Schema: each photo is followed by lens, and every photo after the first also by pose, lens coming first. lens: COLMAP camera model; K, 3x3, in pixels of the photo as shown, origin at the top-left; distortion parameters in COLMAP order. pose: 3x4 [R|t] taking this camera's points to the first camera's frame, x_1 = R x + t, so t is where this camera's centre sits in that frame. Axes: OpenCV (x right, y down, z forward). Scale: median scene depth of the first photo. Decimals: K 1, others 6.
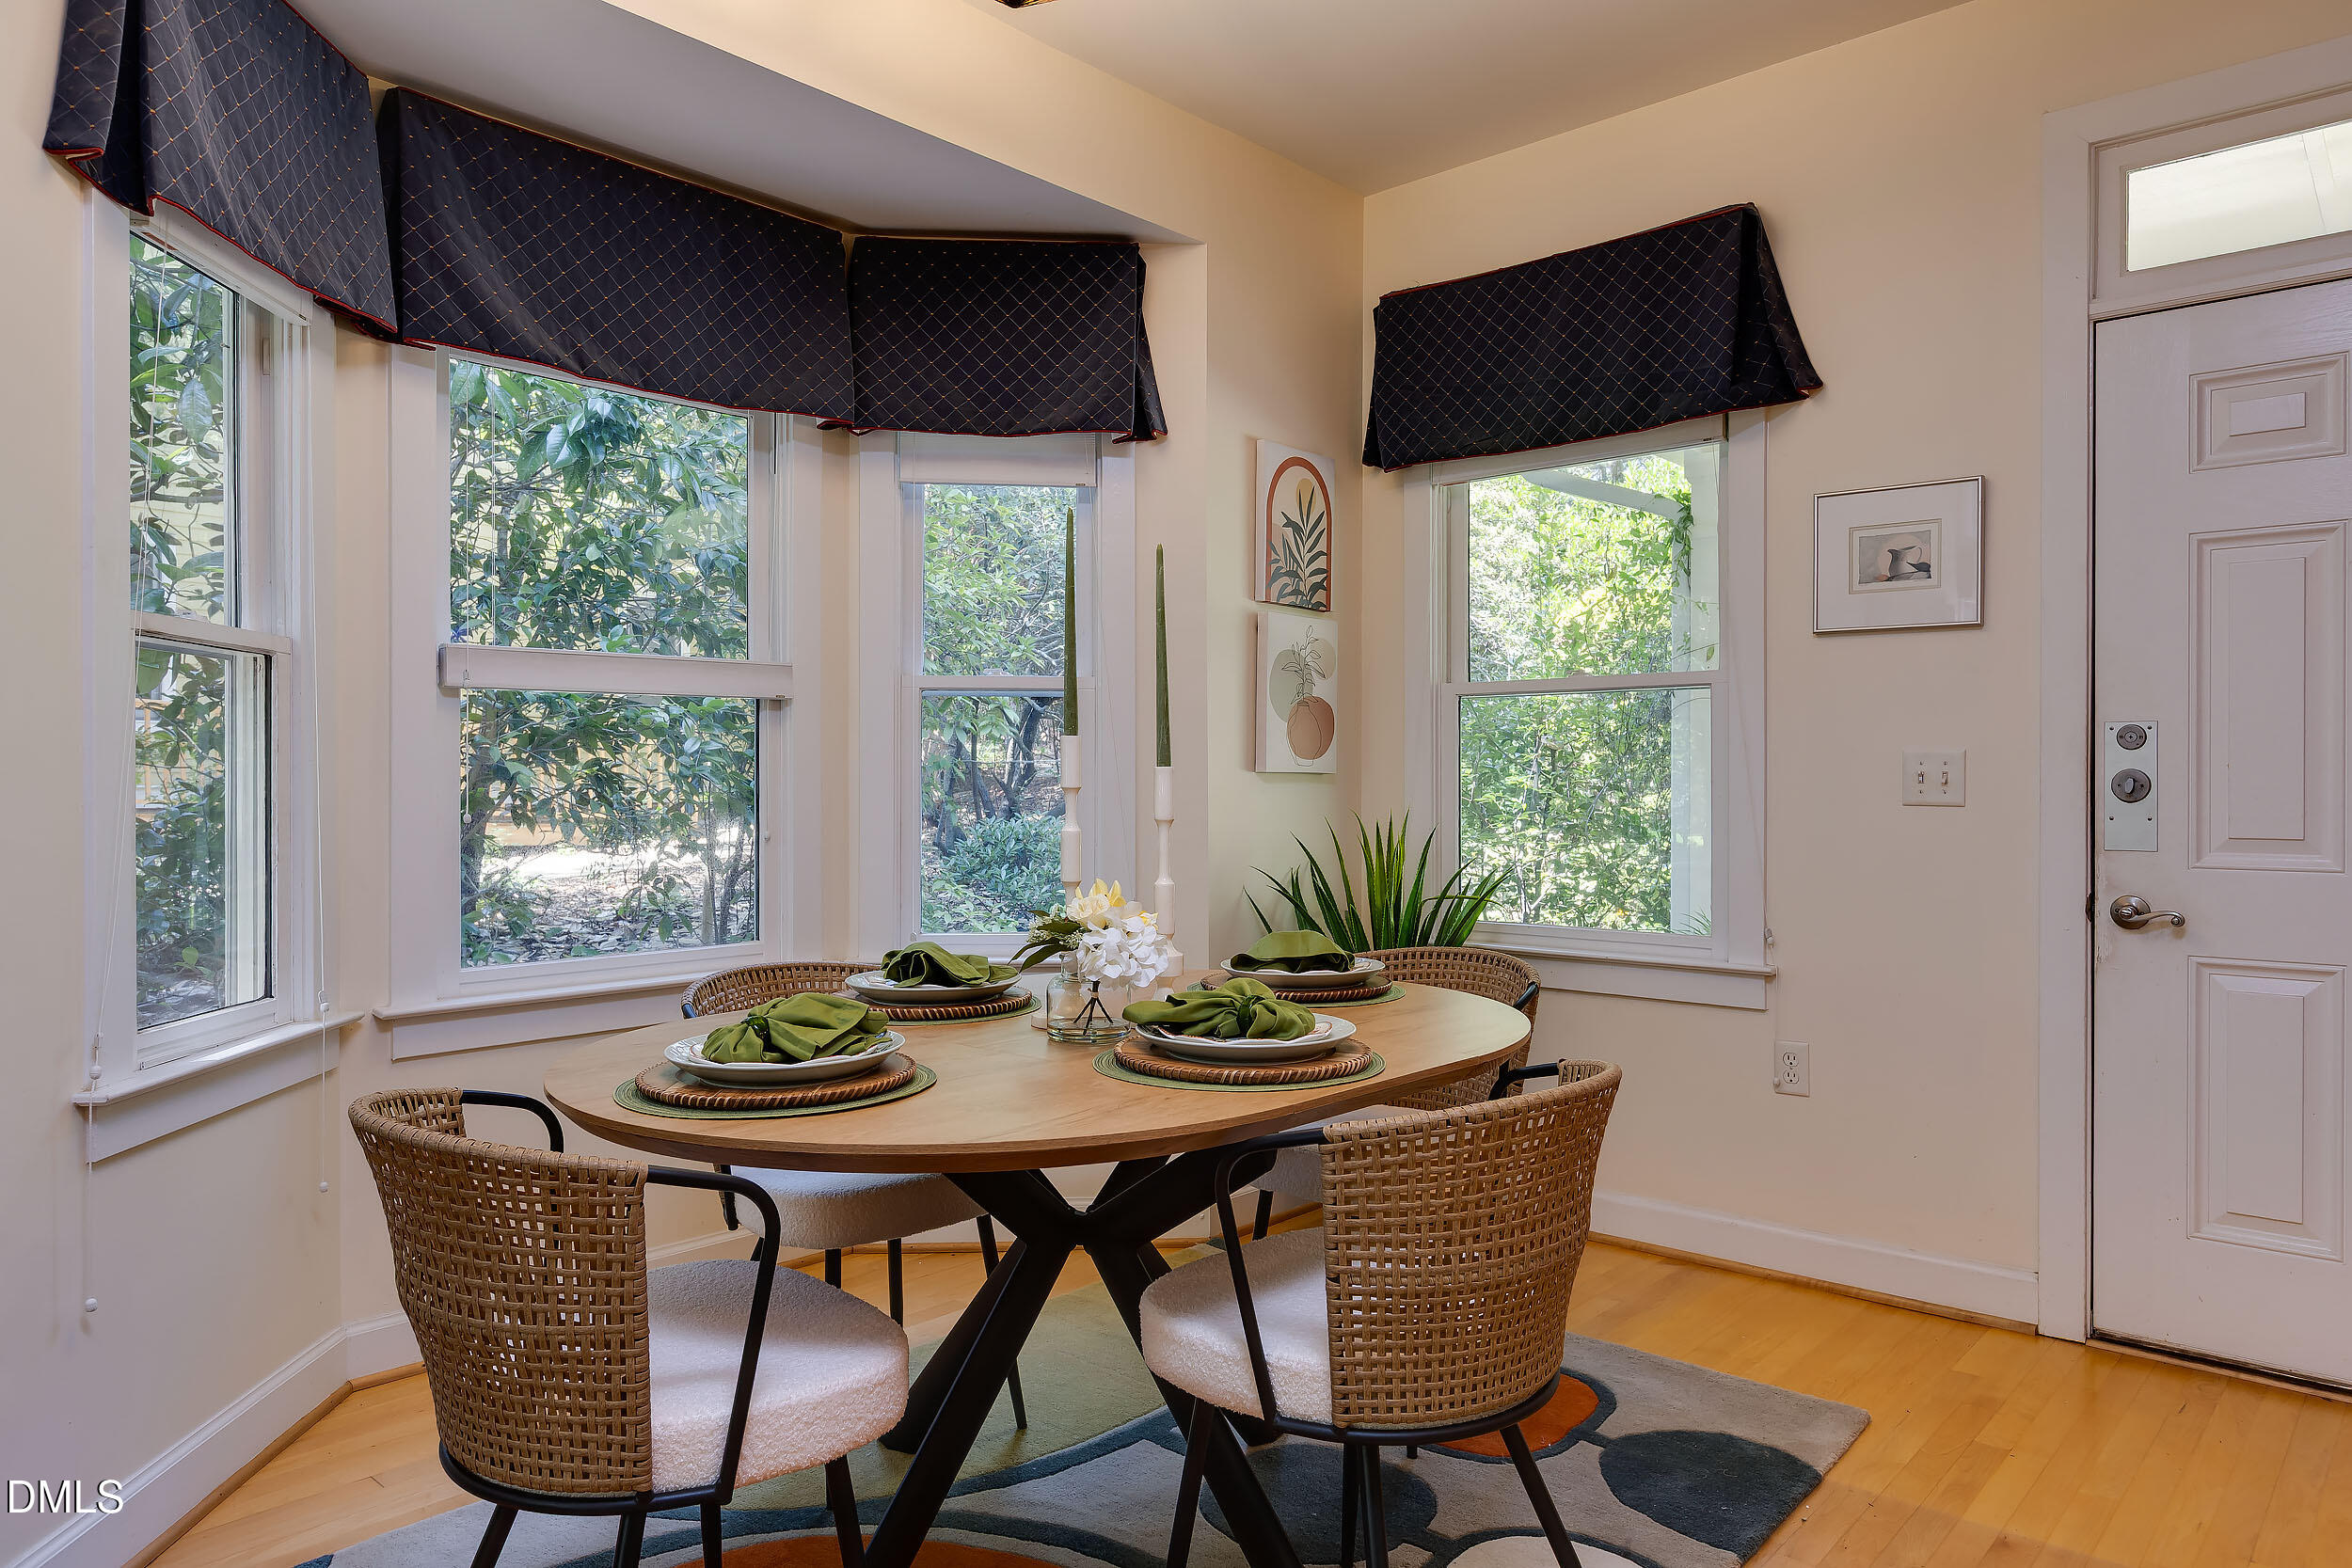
lens RADIAL K [[1557.4, 0, 1144.3], [0, 1557.4, 777.5], [0, 0, 1]] dist [0.011214, -0.004615]
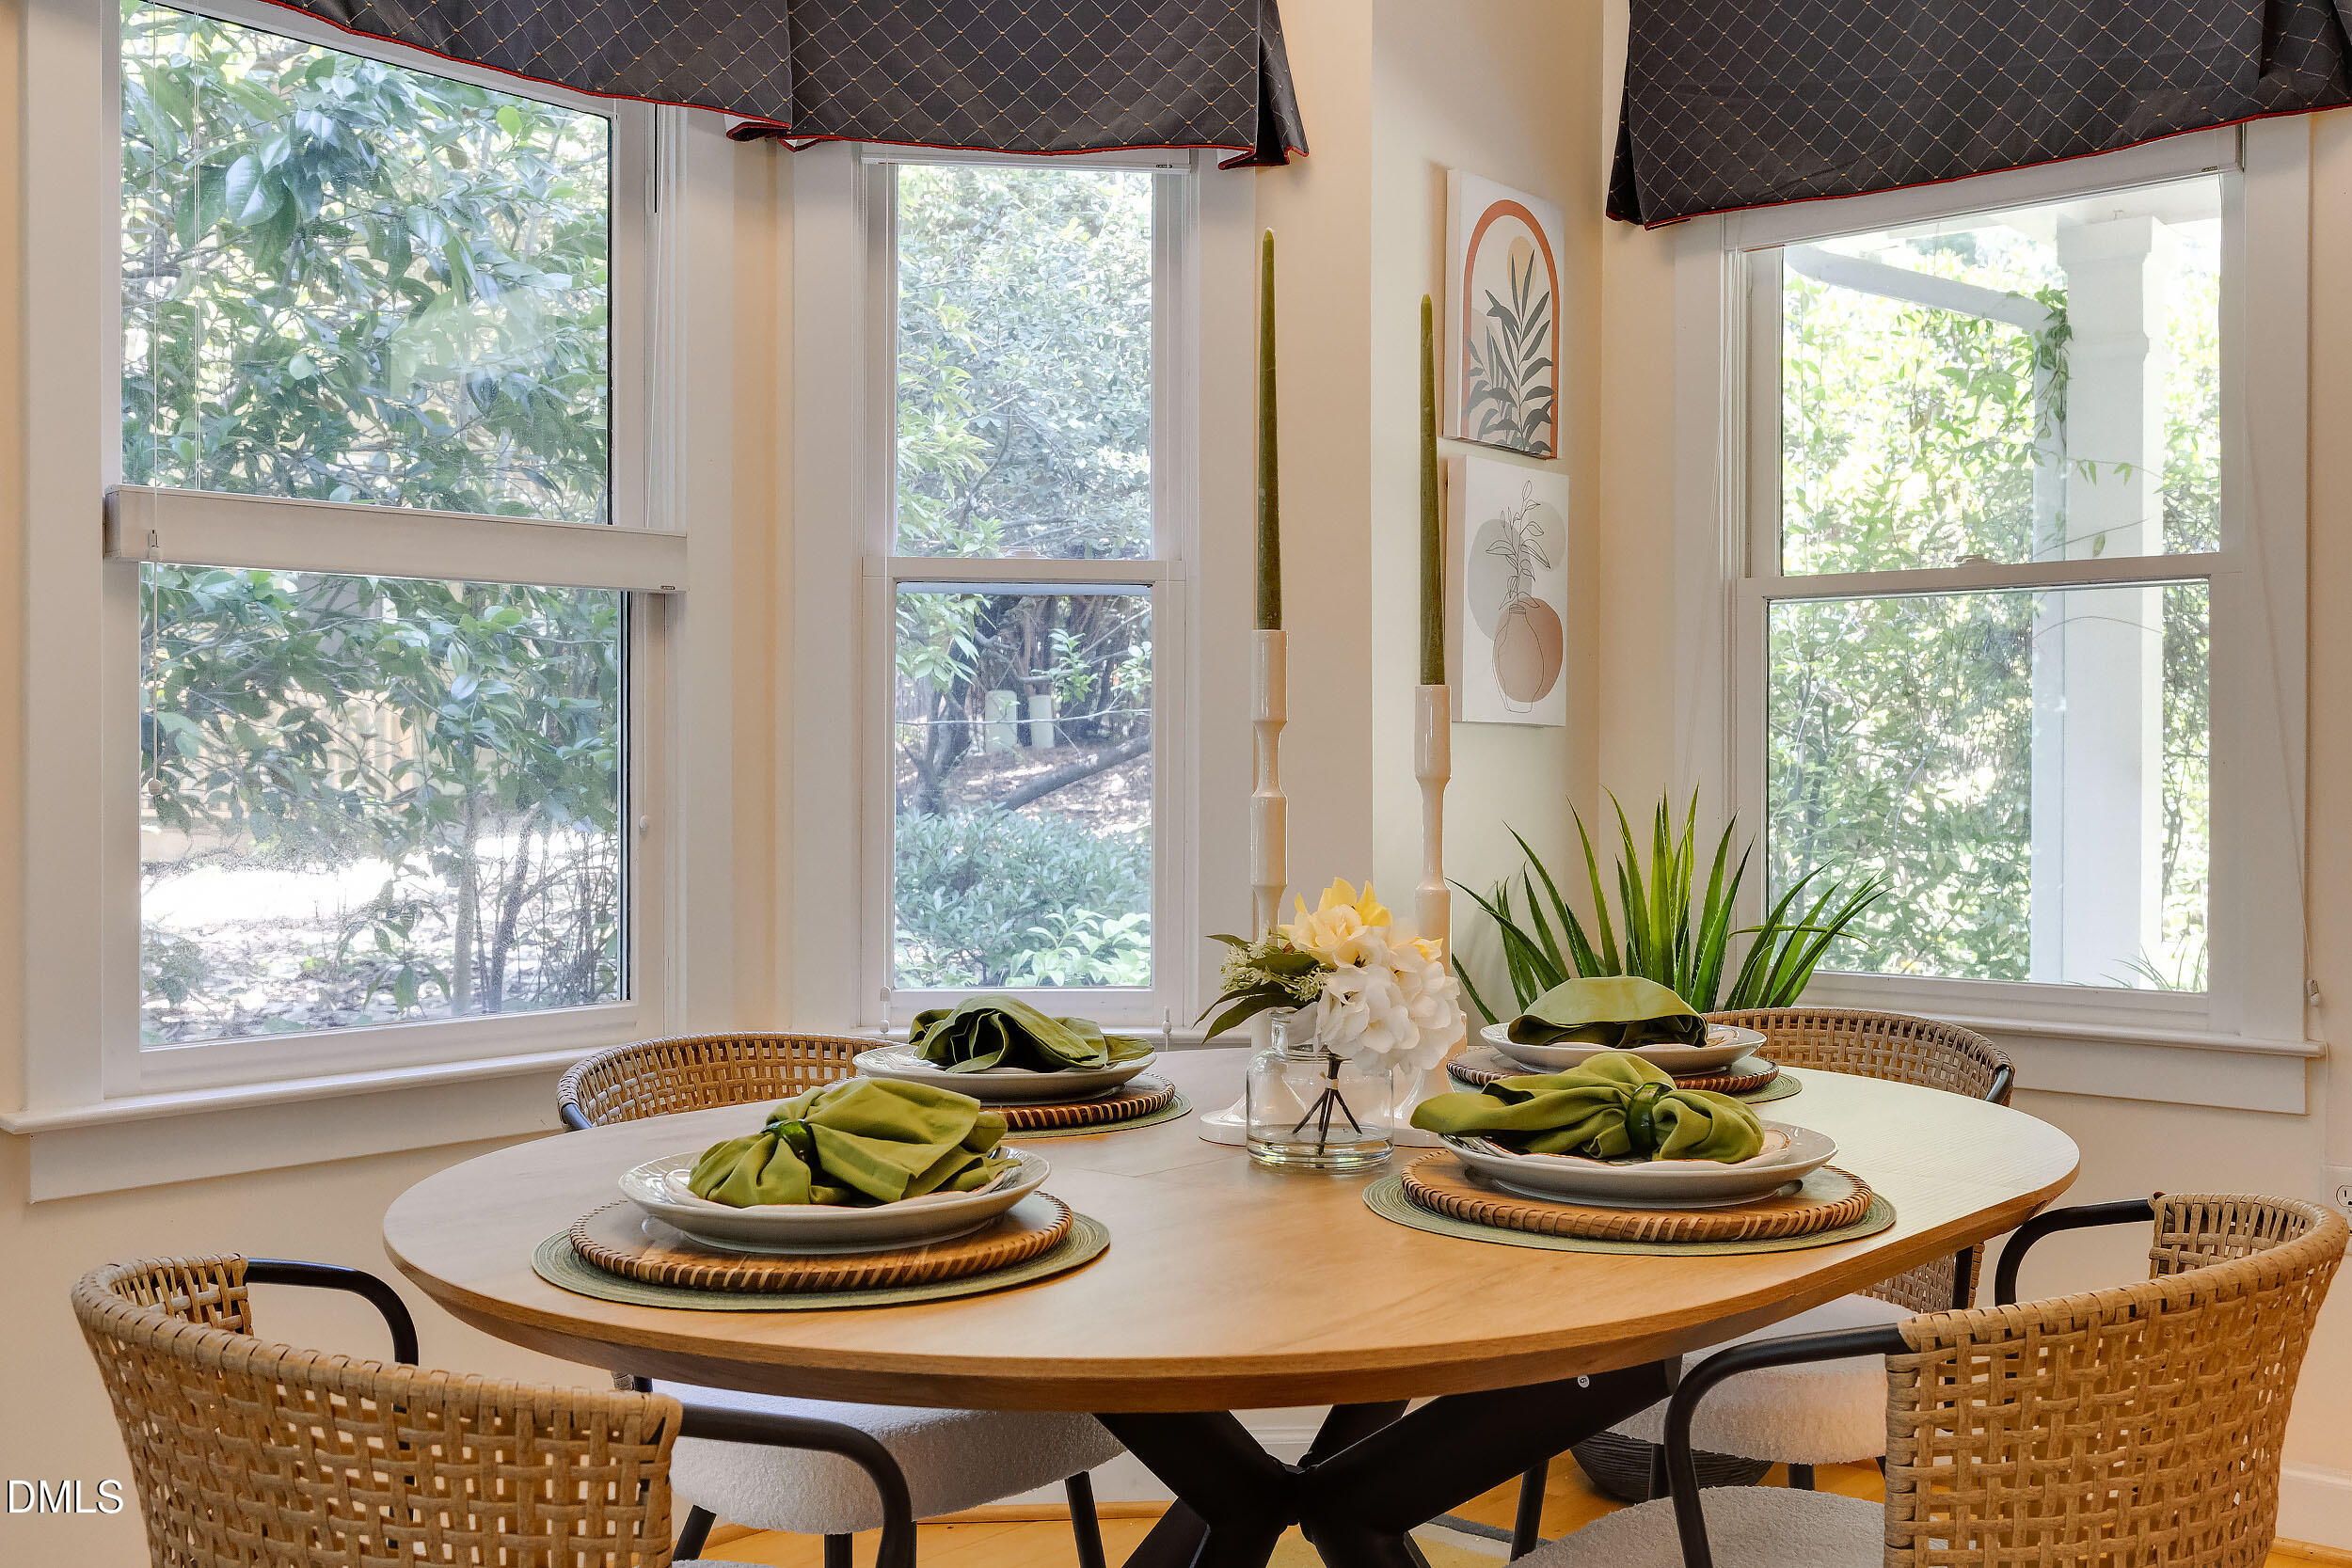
lens RADIAL K [[2414.6, 0, 1155.2], [0, 2414.6, 784.8], [0, 0, 1]] dist [0.000701, 0.000000]
pose [[0.999608, 0.001485, 0.027953, -0.073811], [-0.001745, 0.999955, 0.009281, 0.013863], [-0.027938, -0.009326, 0.999566, 0.076866]]
